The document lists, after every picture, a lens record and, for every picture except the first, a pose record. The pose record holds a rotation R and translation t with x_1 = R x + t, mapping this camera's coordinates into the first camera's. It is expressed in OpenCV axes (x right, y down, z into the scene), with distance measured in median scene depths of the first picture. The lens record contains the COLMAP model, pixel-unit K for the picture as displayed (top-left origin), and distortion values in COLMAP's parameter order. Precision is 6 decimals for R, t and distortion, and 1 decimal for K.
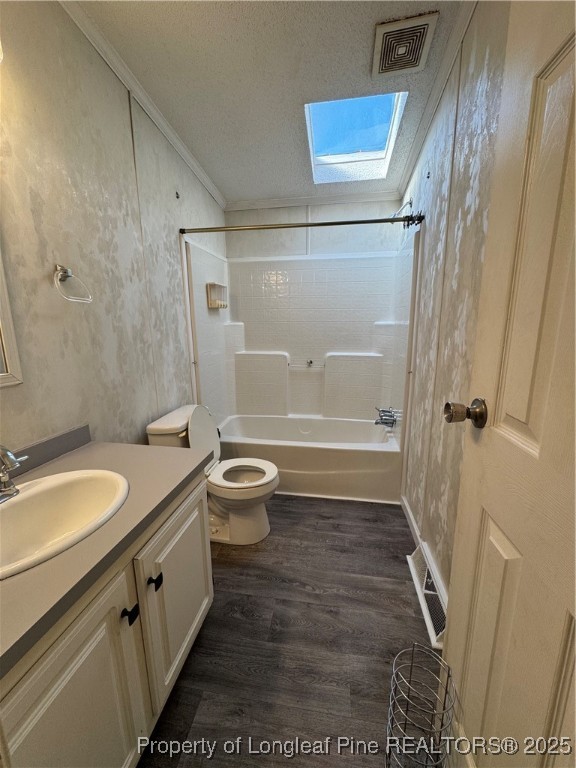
lens RADIAL K [[304.8, 0, 288.0], [0, 304.8, 384.0], [0, 0, 1]] dist [-0.002706, -0.000205]
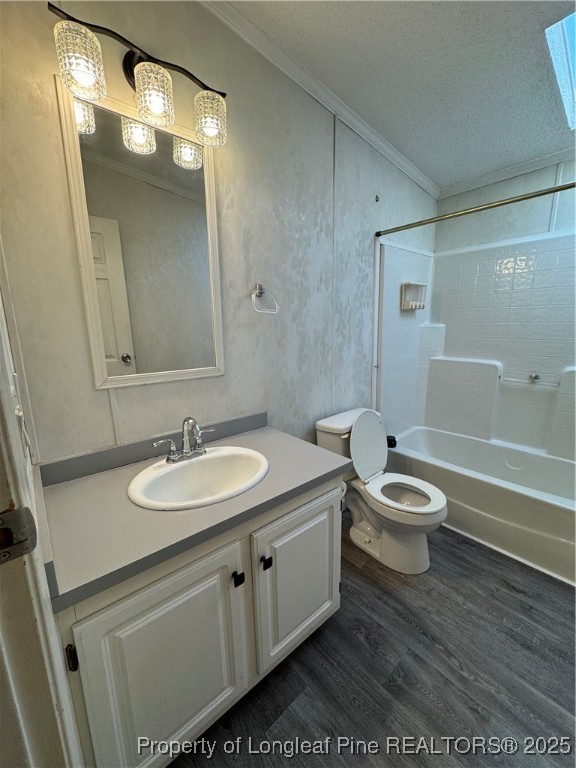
lens RADIAL K [[304.8, 0, 288.0], [0, 304.8, 384.0], [0, 0, 1]] dist [-0.002706, -0.000205]
pose [[0.768409, 0.117017, -0.629170, 0.122645], [-0.112705, 0.992519, 0.046946, -0.033502], [0.629957, 0.034837, 0.775849, 0.068413]]
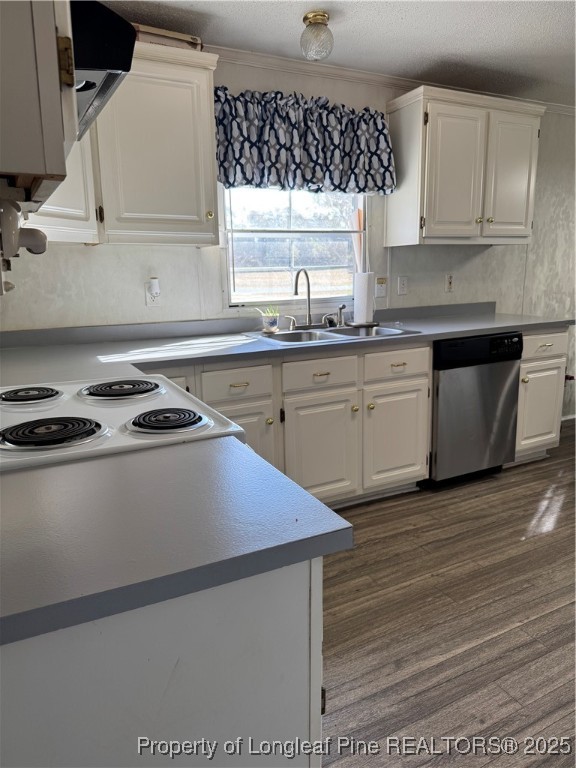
lens RADIAL K [[546.1, 0, 285.4], [0, 546.1, 385.2], [0, 0, 1]] dist [0.044353, -0.061465]
pose [[0.596579, 0.179916, -0.782128, 0.815626], [-0.143868, 0.982736, 0.116326, 0.238046], [0.789554, 0.043126, 0.612164, -1.144571]]
